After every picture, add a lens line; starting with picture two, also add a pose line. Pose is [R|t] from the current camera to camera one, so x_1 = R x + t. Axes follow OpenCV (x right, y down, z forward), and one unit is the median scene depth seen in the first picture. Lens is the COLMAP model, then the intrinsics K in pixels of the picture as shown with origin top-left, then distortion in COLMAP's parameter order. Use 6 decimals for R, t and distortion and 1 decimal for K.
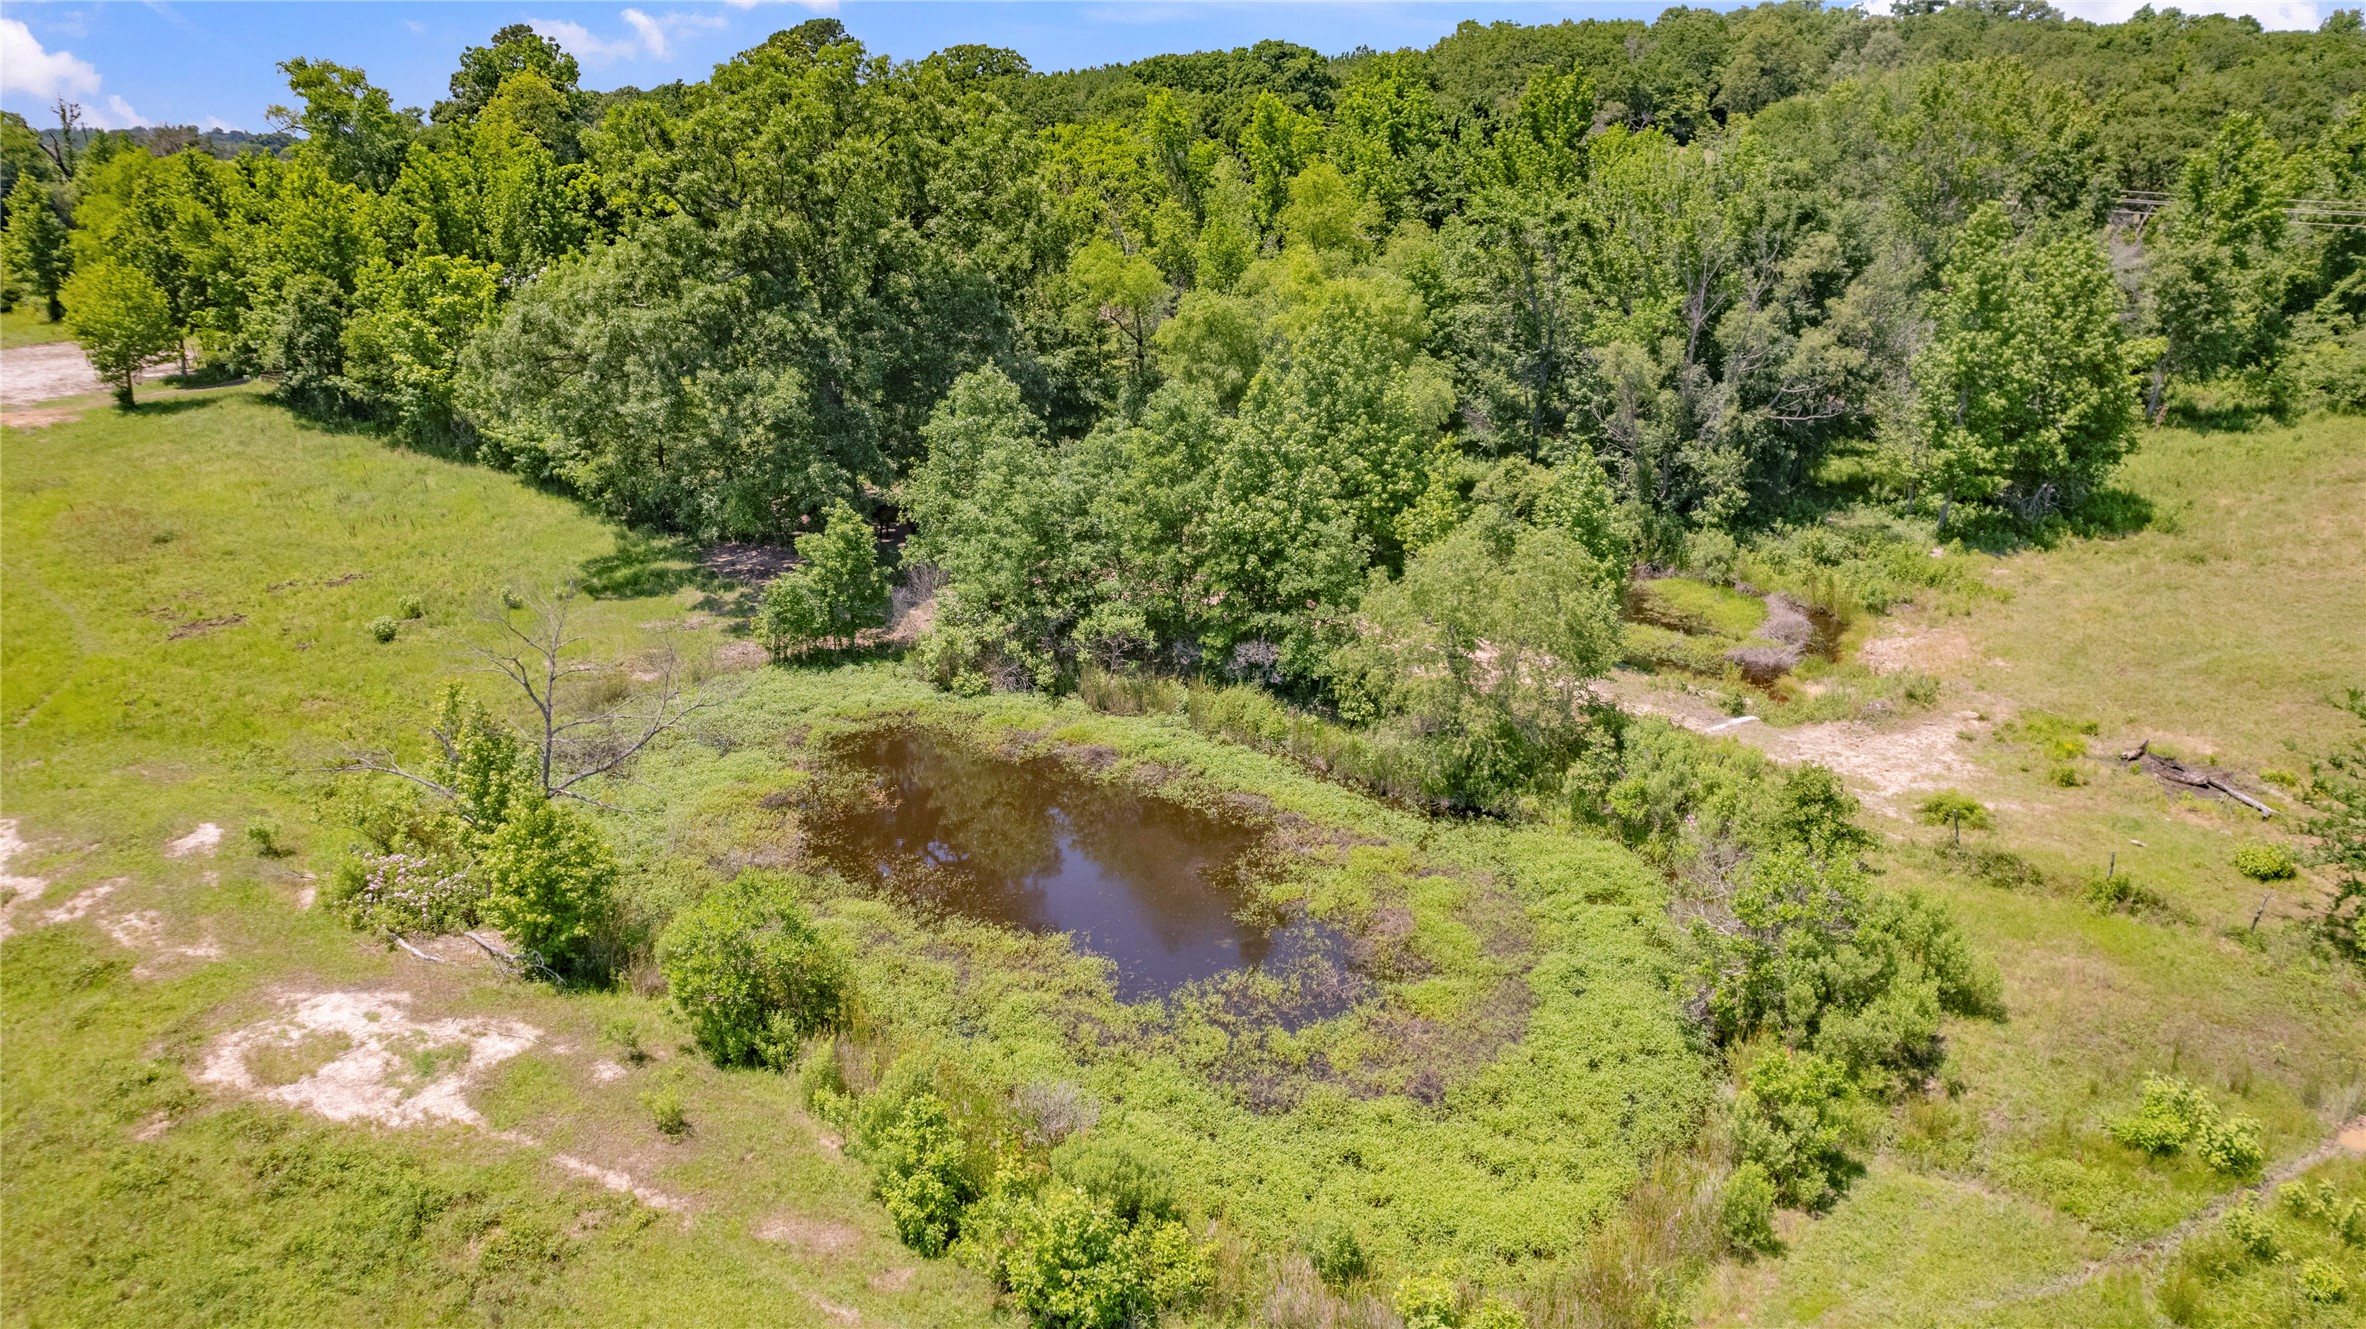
lens RADIAL K [[1507.2, 0, 1183.0], [0, 1507.2, 664.5], [0, 0, 1]] dist [-0.082244, 0.084123]
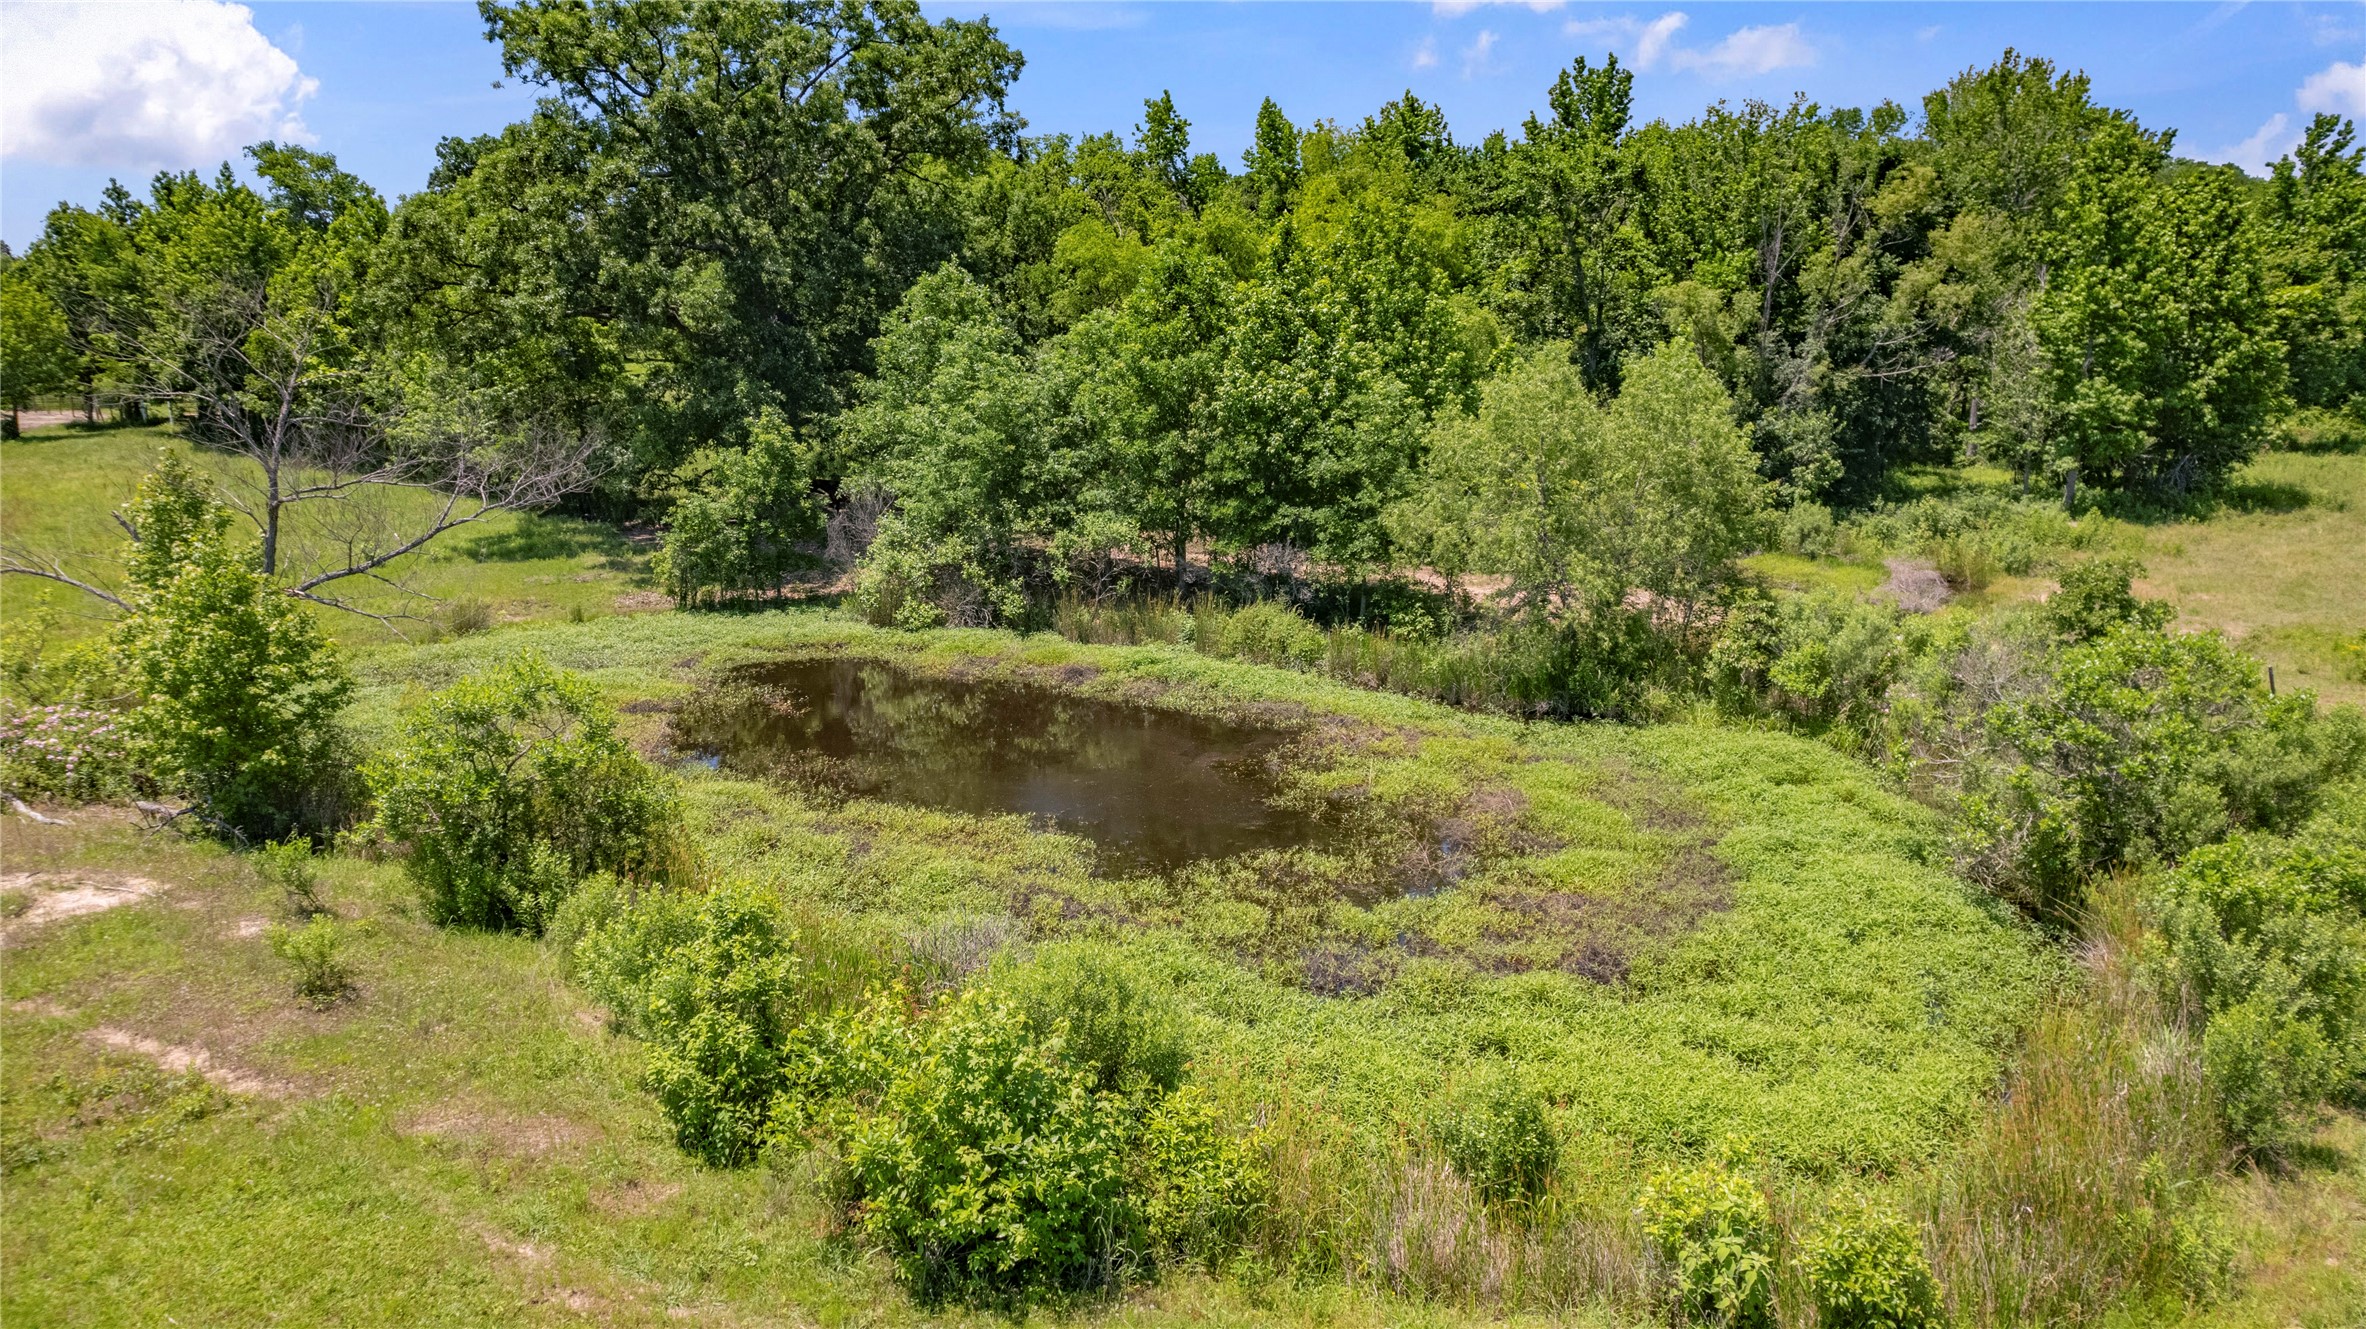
lens RADIAL K [[1507.2, 0, 1183.0], [0, 1507.2, 664.5], [0, 0, 1]] dist [-0.082244, 0.084123]
pose [[0.999994, -0.001010, 0.003160, -0.004615], [0.001392, 0.992364, -0.123338, 0.140464], [-0.003011, 0.123341, 0.992360, 0.224492]]
